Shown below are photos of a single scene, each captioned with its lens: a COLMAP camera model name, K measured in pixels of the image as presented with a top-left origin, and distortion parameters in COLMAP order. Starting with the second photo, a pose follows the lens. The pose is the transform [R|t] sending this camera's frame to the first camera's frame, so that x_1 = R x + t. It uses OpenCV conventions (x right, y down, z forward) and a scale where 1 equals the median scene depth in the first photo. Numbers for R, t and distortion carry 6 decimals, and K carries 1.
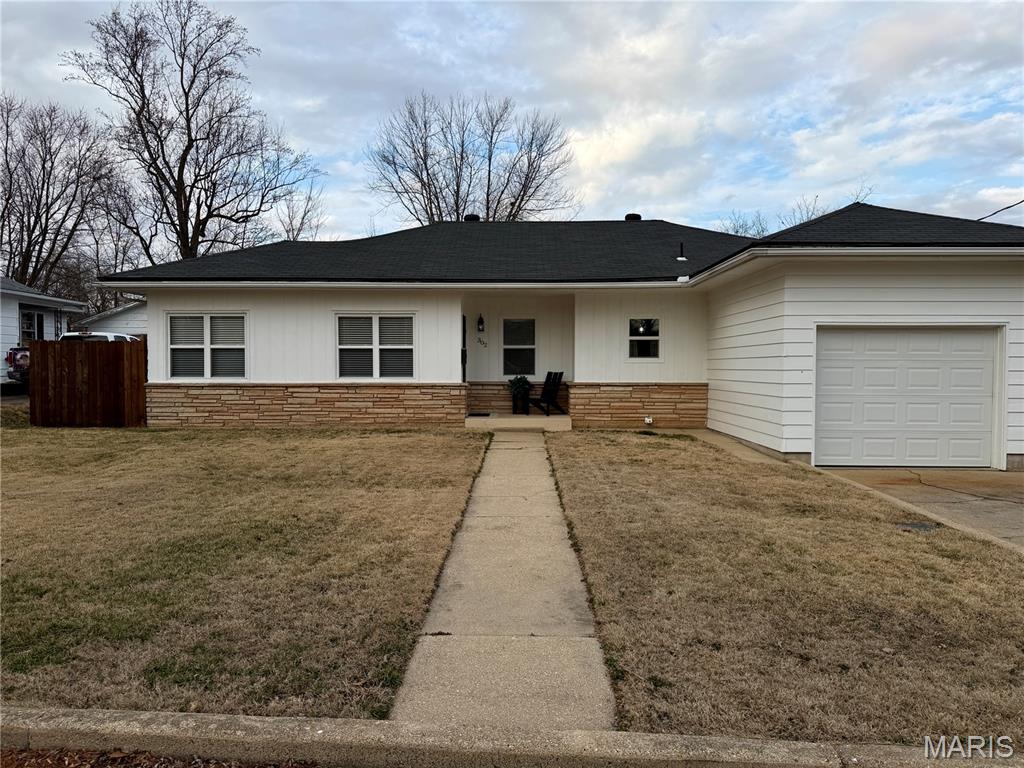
lens RADIAL K [[701.8, 0, 512.2], [0, 701.8, 385.5], [0, 0, 1]] dist [0.078853, -0.111232]
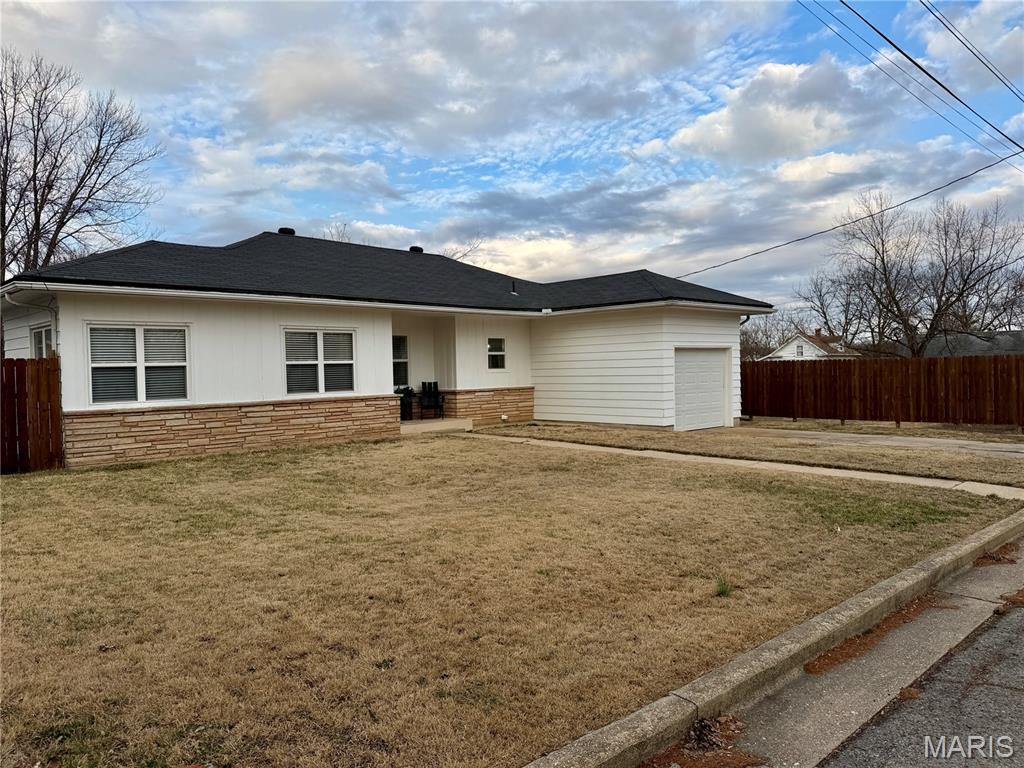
lens RADIAL K [[701.8, 0, 512.2], [0, 701.8, 385.5], [0, 0, 1]] dist [0.078853, -0.111232]
pose [[0.700486, -0.034475, 0.712833, -0.716098], [0.041385, 0.999114, 0.007652, -0.017722], [-0.712465, 0.024141, 0.701292, 0.092403]]
